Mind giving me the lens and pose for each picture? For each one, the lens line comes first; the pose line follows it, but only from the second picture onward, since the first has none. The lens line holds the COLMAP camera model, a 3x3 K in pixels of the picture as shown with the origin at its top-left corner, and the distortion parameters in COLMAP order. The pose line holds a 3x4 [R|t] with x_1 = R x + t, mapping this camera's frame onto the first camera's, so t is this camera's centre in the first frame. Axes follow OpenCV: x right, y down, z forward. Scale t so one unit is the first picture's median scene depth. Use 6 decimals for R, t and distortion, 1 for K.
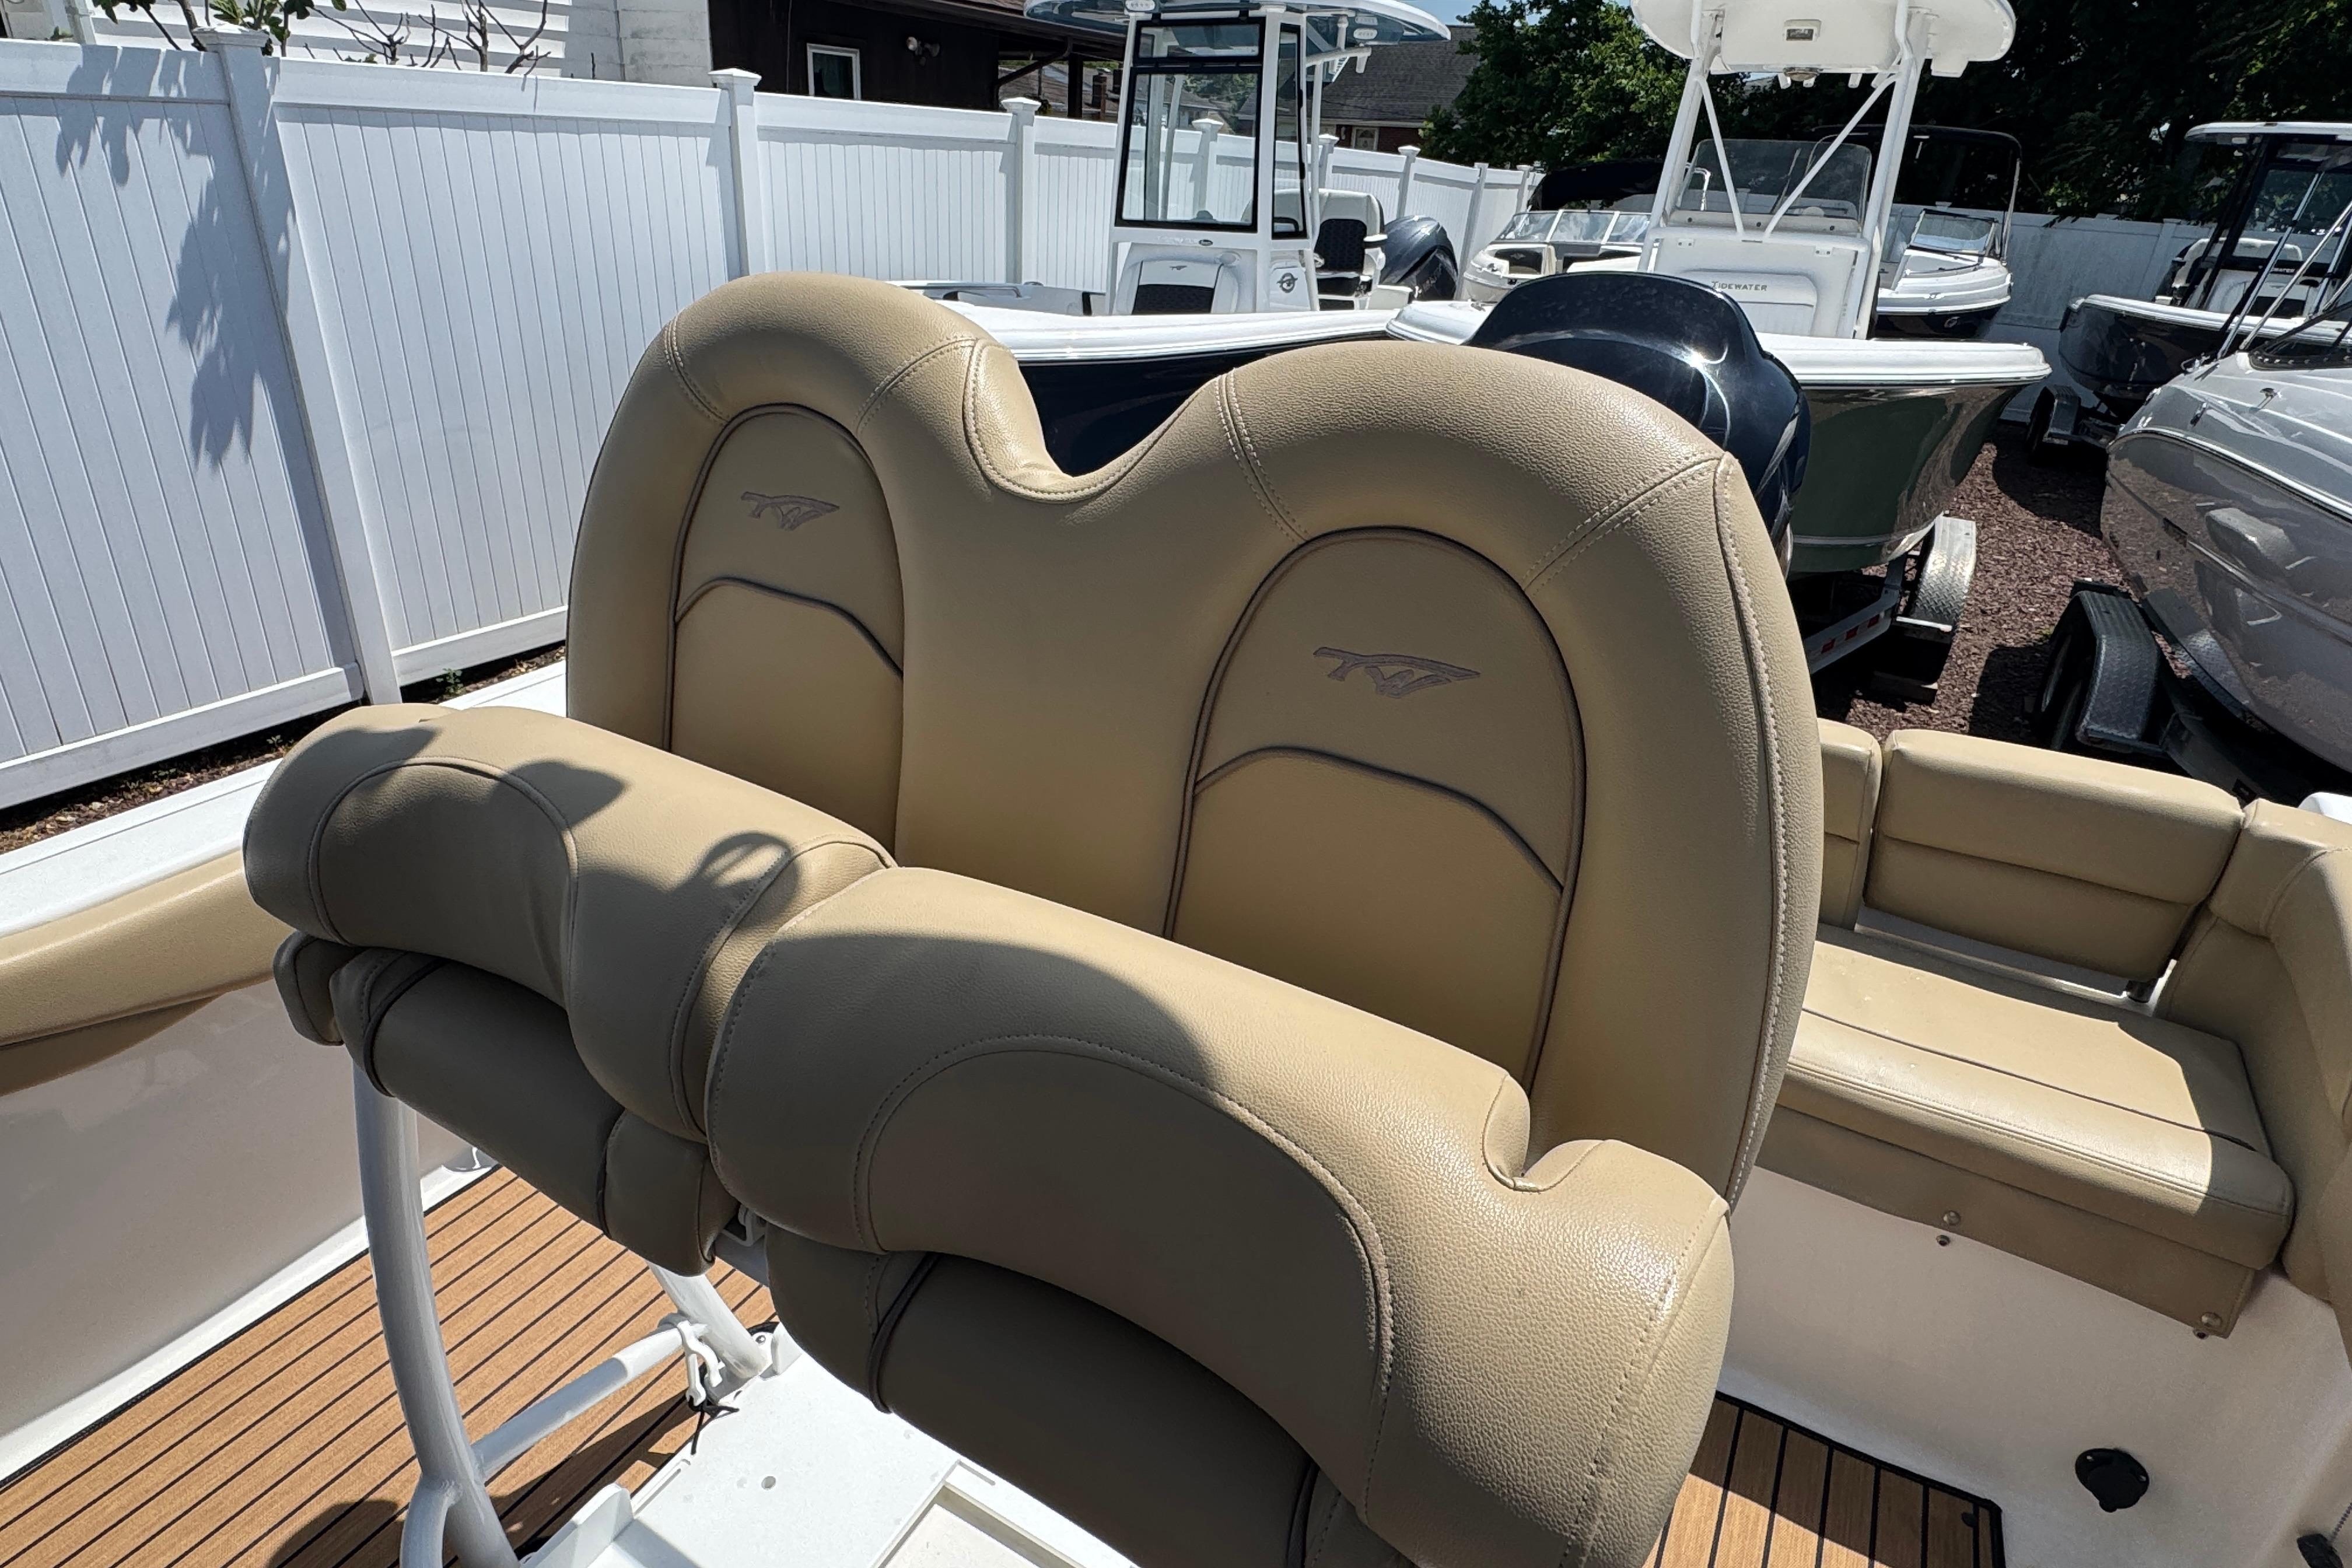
lens RADIAL K [[1307.9, 0, 1142.4], [0, 1307.9, 781.2], [0, 0, 1]] dist [-0.000160, -0.006173]
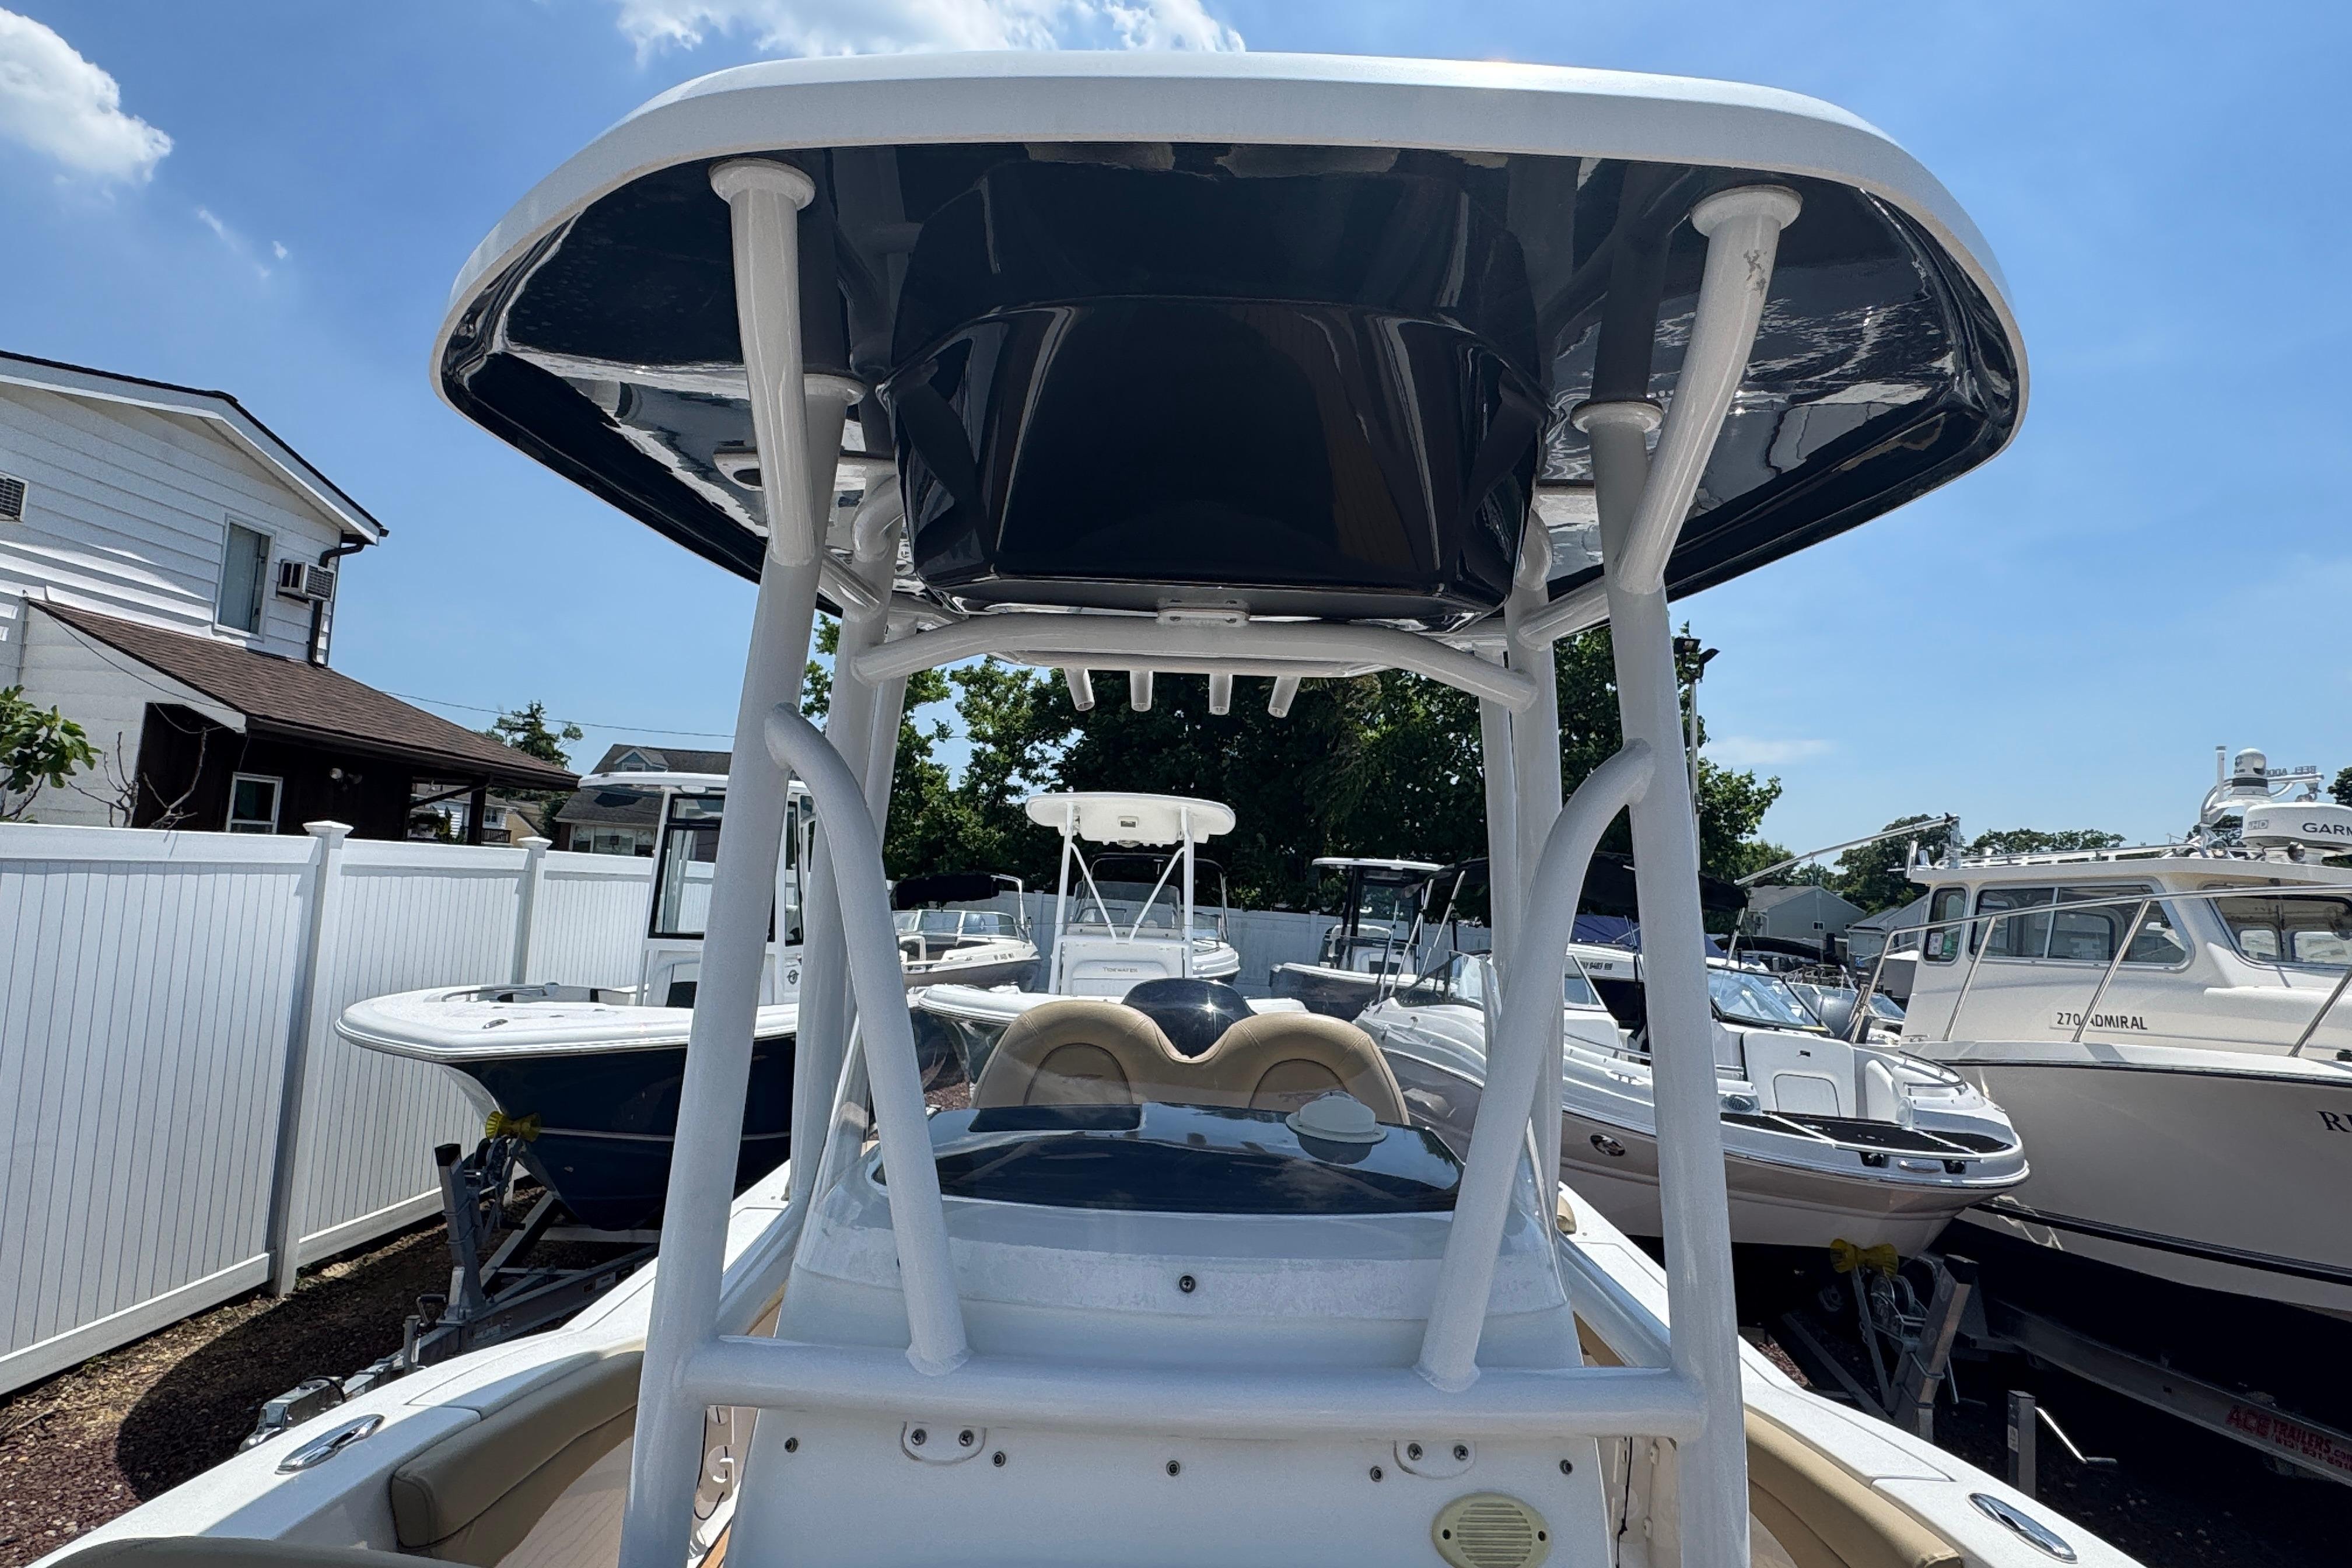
lens RADIAL K [[1353.0, 0, 1174.5], [0, 1353.0, 795.2], [0, 0, 1]] dist [-0.004001, 0.000844]
pose [[0.854746, 0.037355, 0.517701, -0.272408], [0.207750, 0.889407, -0.407179, 0.080577], [-0.475657, 0.455587, 0.752457, -0.265769]]
